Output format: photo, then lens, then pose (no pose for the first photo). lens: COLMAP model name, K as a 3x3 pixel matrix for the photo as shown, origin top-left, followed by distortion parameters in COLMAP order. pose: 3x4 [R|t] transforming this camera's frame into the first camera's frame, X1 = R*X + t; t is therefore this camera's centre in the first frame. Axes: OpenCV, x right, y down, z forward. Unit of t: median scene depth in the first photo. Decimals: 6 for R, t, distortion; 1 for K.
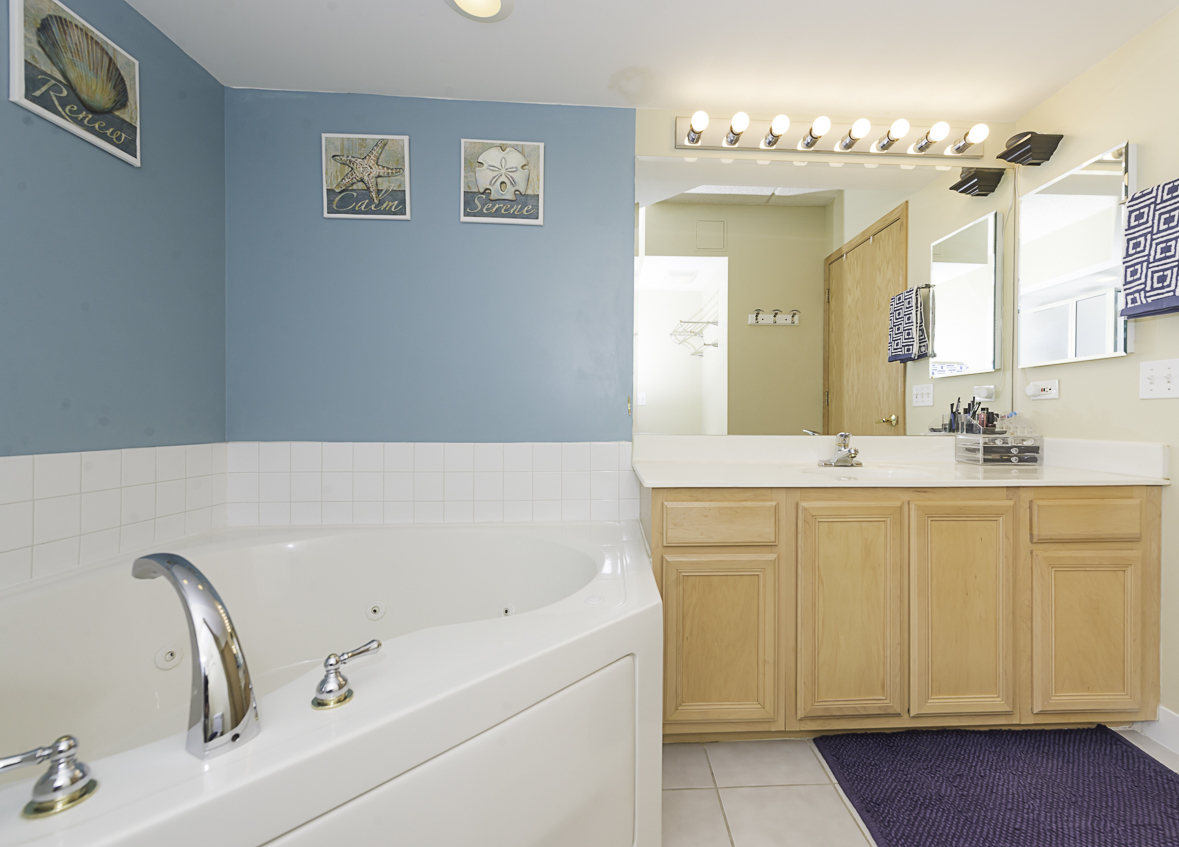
lens RADIAL K [[500.6, 0, 638.3], [0, 500.6, 419.0], [0, 0, 1]] dist [0.000560, -0.000207]
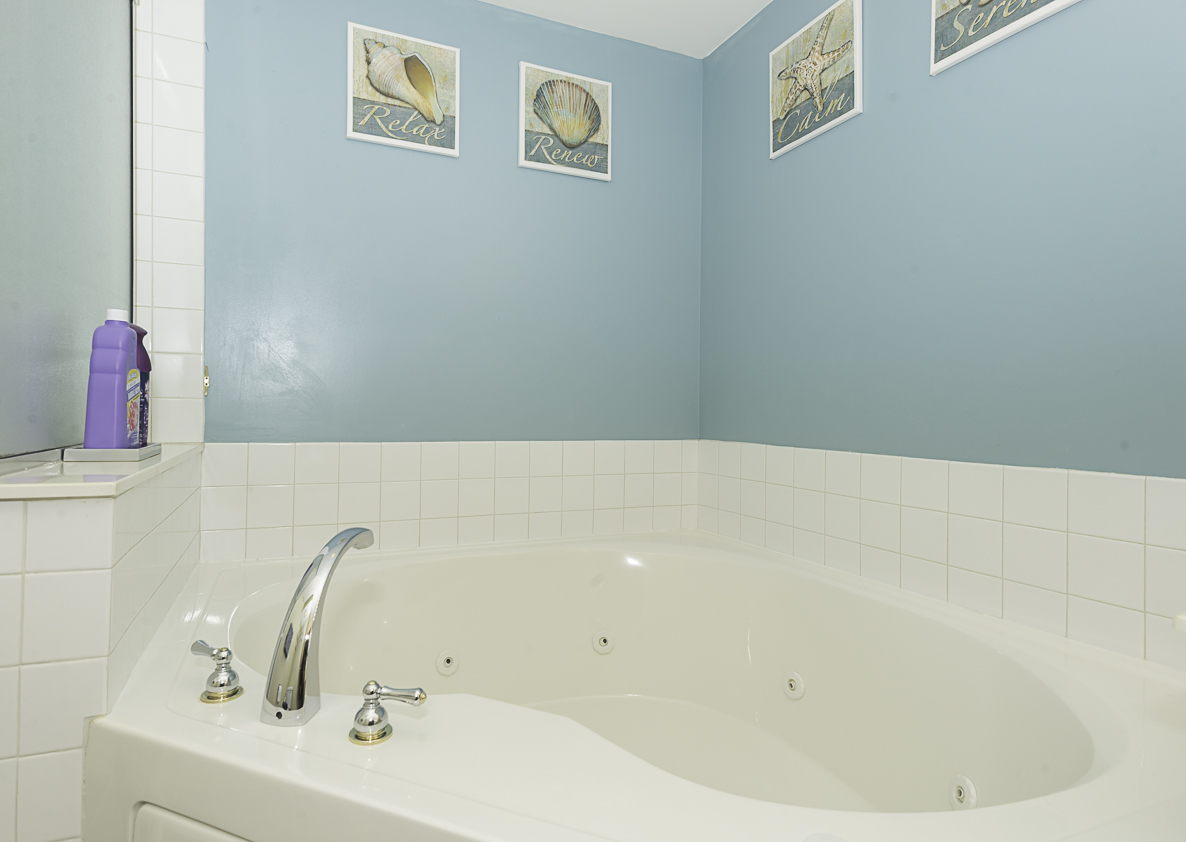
lens RADIAL K [[627.3, 0, 555.2], [0, 627.3, 413.1], [0, 0, 1]] dist [0.011474, -0.001210]
pose [[0.323266, 0.002424, -0.946305, 0.222821], [-0.009688, 0.999953, -0.000748, 0.000917], [0.946259, 0.009410, 0.323274, 0.404510]]
